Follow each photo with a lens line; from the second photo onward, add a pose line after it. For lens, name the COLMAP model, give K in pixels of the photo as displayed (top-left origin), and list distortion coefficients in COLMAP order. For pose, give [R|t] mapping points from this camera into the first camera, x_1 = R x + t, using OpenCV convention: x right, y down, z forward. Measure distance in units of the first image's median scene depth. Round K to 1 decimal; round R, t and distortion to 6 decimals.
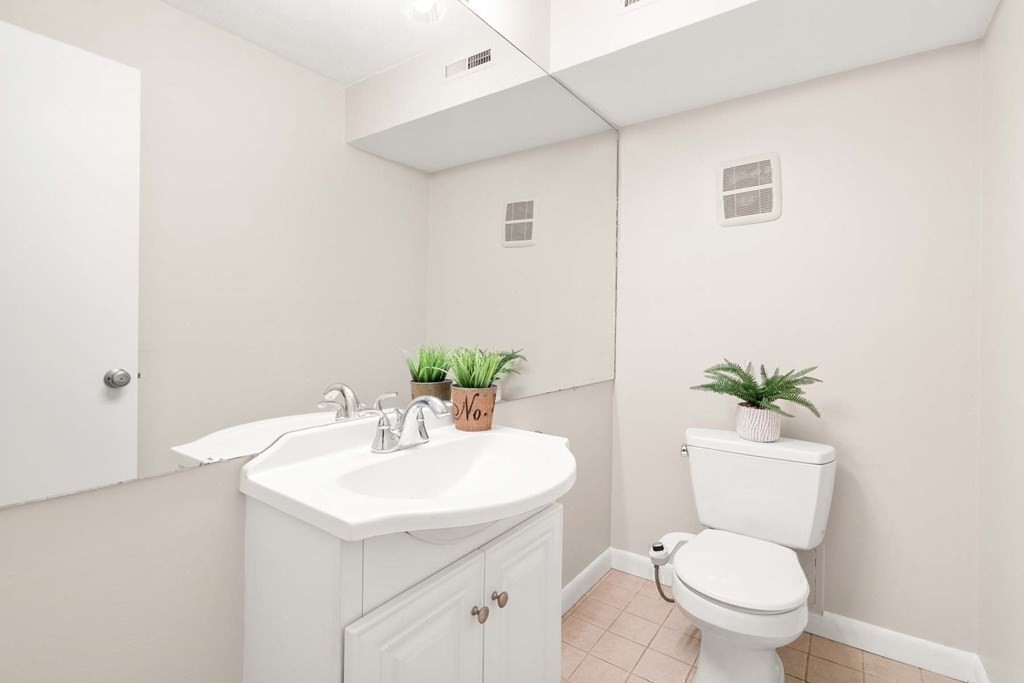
lens RADIAL K [[465.7, 0, 506.5], [0, 465.7, 333.5], [0, 0, 1]] dist [0.001119, 0.000251]
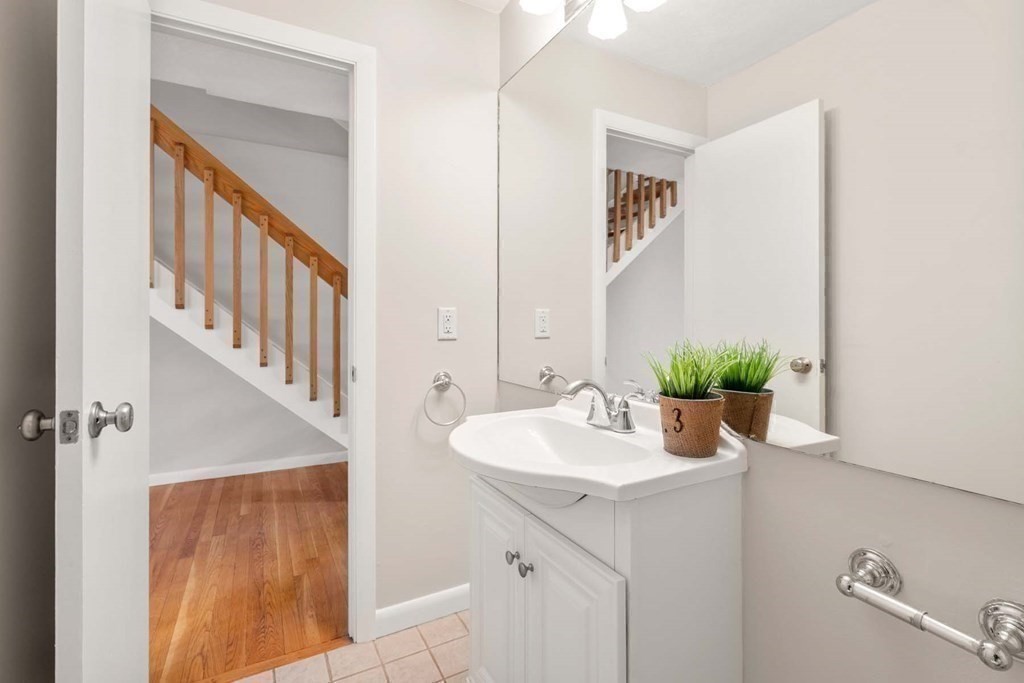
lens RADIAL K [[465.7, 0, 506.5], [0, 465.7, 333.5], [0, 0, 1]] dist [0.001119, 0.000251]
pose [[-0.453892, -0.001993, -0.891054, 0.858041], [-0.002242, 0.999997, -0.001095, 0.026001], [0.891054, 0.001501, -0.453895, 1.290565]]
